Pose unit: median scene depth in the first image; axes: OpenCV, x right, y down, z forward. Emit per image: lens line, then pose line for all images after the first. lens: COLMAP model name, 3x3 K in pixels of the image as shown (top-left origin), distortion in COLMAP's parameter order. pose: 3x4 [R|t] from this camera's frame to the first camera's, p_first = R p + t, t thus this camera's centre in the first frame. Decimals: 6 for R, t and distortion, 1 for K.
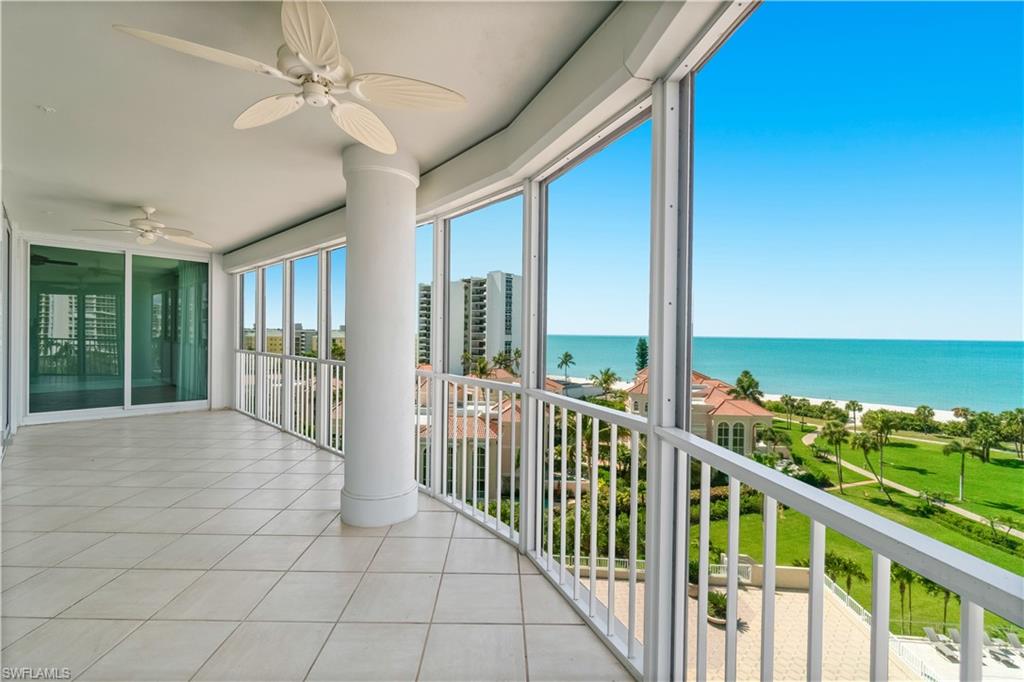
lens RADIAL K [[443.1, 0, 509.3], [0, 443.1, 343.2], [0, 0, 1]] dist [-0.000918, -0.000150]
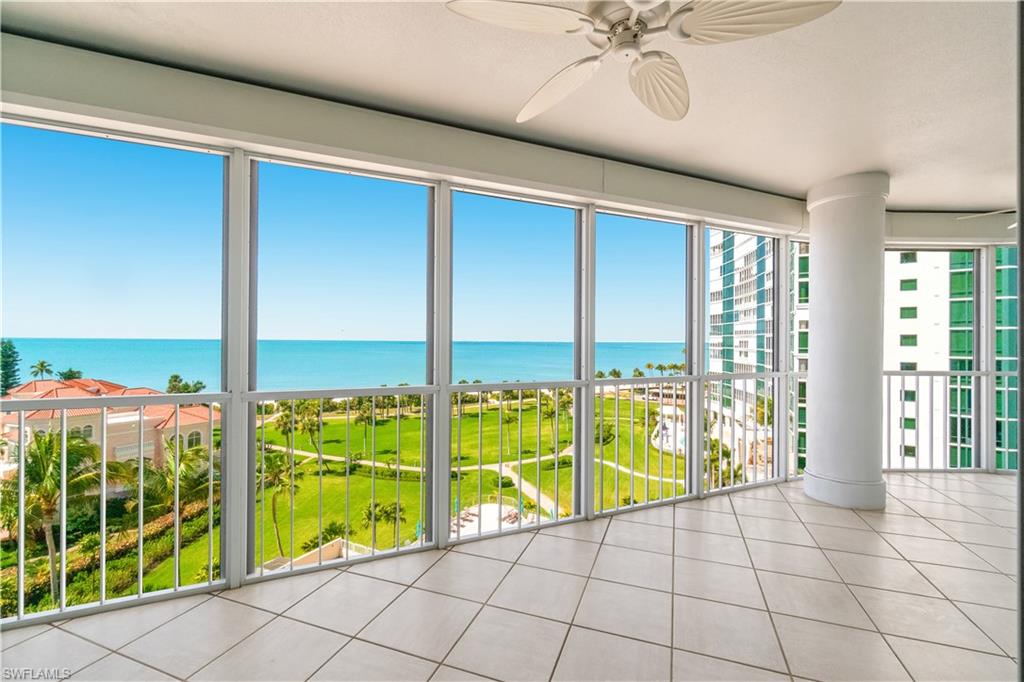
lens RADIAL K [[436.3, 0, 515.0], [0, 436.3, 339.0], [0, 0, 1]] dist [-0.006468, -0.000136]
pose [[0.357056, -0.003794, 0.934075, -0.089131], [0.012927, 0.999916, -0.000880, -0.001395], [-0.933994, 0.012389, 0.357075, 0.072314]]
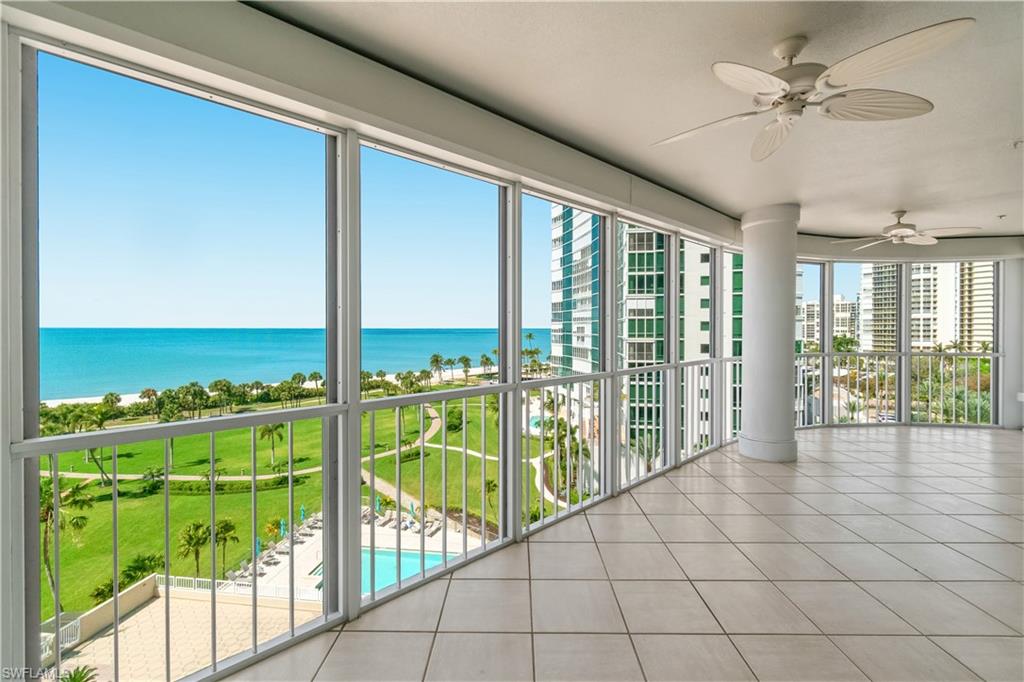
lens RADIAL K [[444.7, 0, 510.2], [0, 444.7, 329.2], [0, 0, 1]] dist [-0.002950, -0.000356]
pose [[0.026244, -0.012770, 0.999574, -0.097468], [0.017316, 0.999774, 0.012318, -0.003166], [-0.999506, 0.016986, 0.026459, 0.097336]]
